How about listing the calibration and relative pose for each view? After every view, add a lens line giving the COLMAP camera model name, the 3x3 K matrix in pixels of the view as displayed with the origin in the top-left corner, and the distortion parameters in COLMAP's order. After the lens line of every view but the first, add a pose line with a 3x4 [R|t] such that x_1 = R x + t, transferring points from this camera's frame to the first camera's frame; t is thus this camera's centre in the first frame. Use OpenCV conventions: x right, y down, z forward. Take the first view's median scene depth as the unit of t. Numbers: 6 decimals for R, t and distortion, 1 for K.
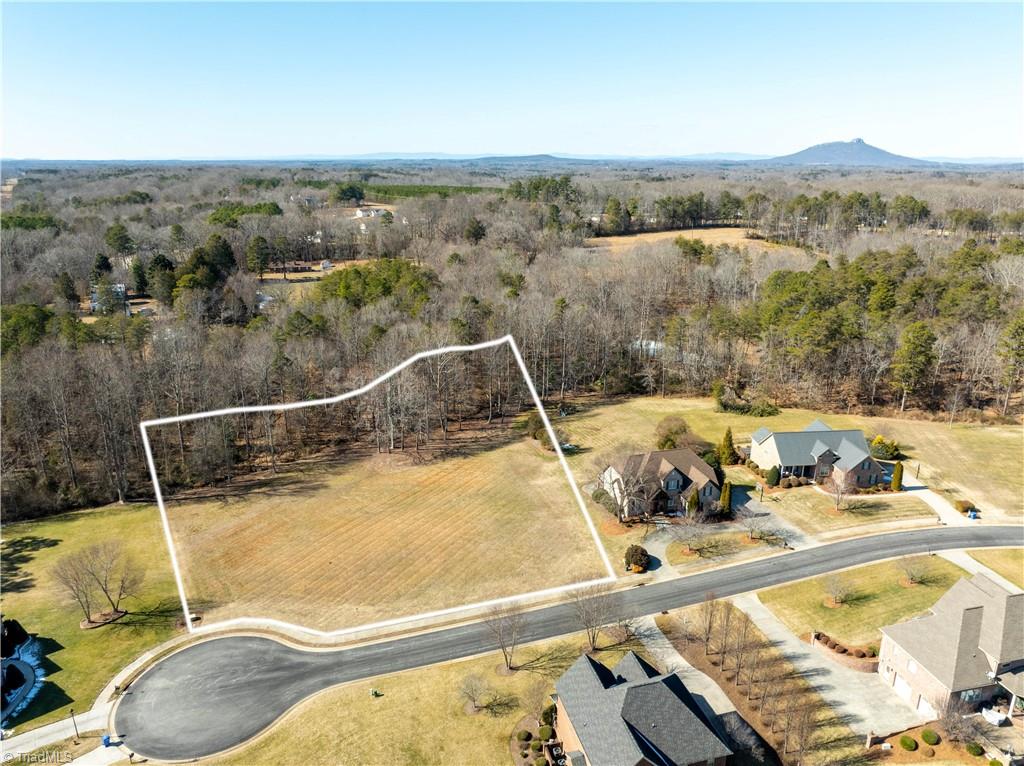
lens RADIAL K [[723.7, 0, 512.0], [0, 723.7, 383.0], [0, 0, 1]] dist [-0.056791, 0.028038]
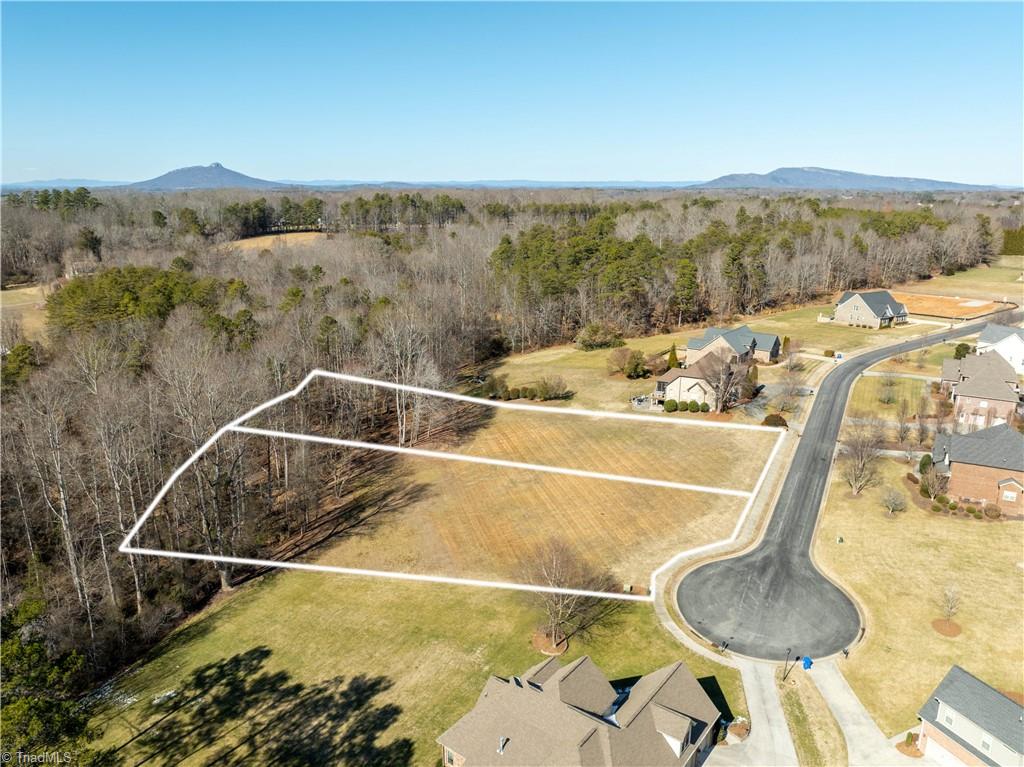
lens RADIAL K [[717.5, 0, 515.1], [0, 717.5, 388.7], [0, 0, 1]] dist [-0.037132, -0.007706]
pose [[0.679995, -0.197324, 0.706165, -1.167509], [0.213928, 0.974595, 0.066331, -0.007139], [-0.701314, 0.105964, 0.704933, 0.447566]]
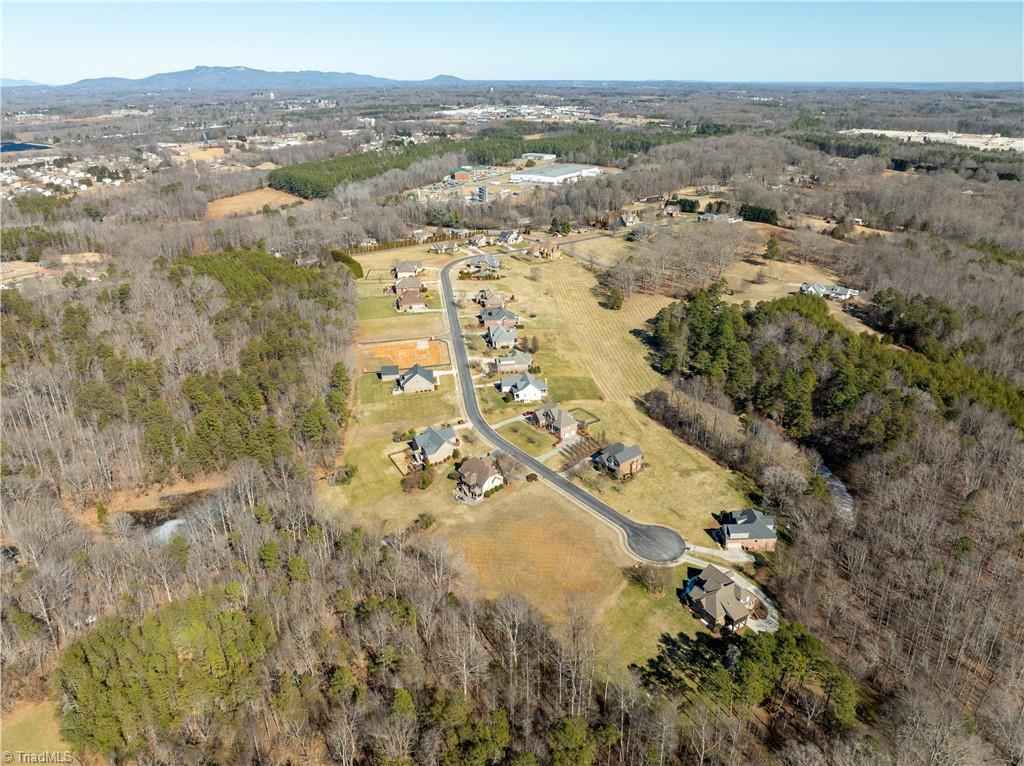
lens RADIAL K [[724.9, 0, 517.0], [0, 724.9, 383.8], [0, 0, 1]] dist [-0.021163, -0.022978]
pose [[-0.428040, -0.356260, 0.830579, -2.206072], [0.274702, 0.824257, 0.495116, -1.611441], [-0.861000, 0.440091, -0.254949, 1.772155]]
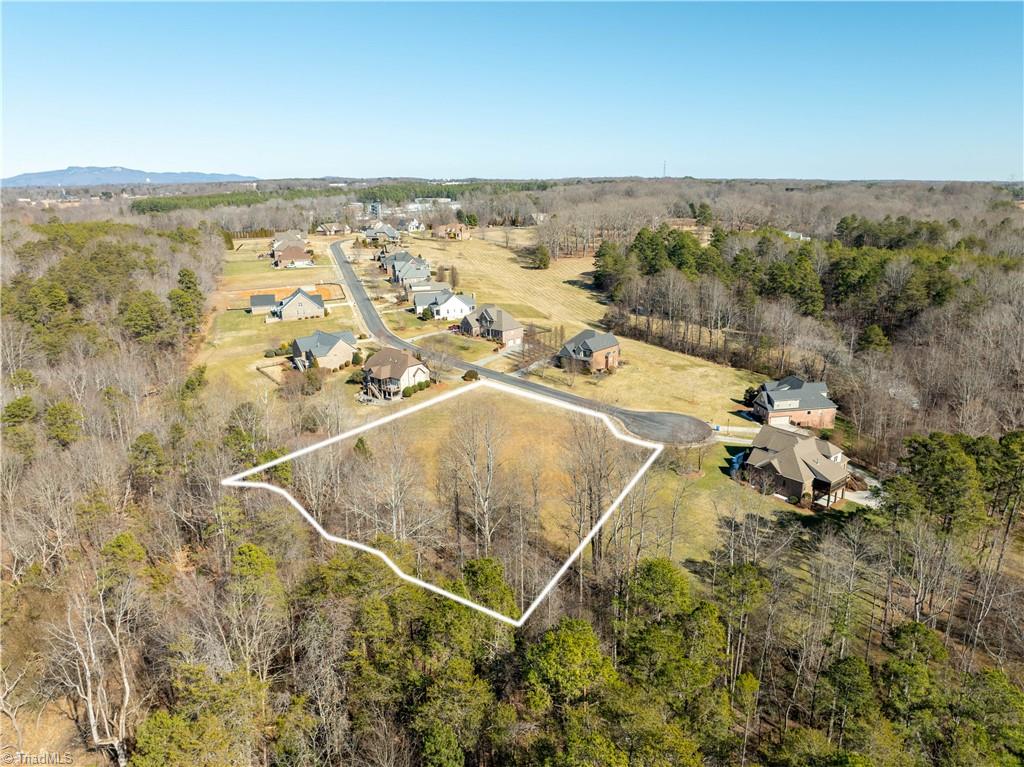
lens RADIAL K [[724.9, 0, 517.0], [0, 724.9, 384.3], [0, 0, 1]] dist [-0.021163, -0.022978]
pose [[-0.559592, -0.222686, 0.798291, -1.599670], [0.252635, 0.871547, 0.420215, -0.576589], [-0.789324, 0.436825, -0.431453, 1.931548]]
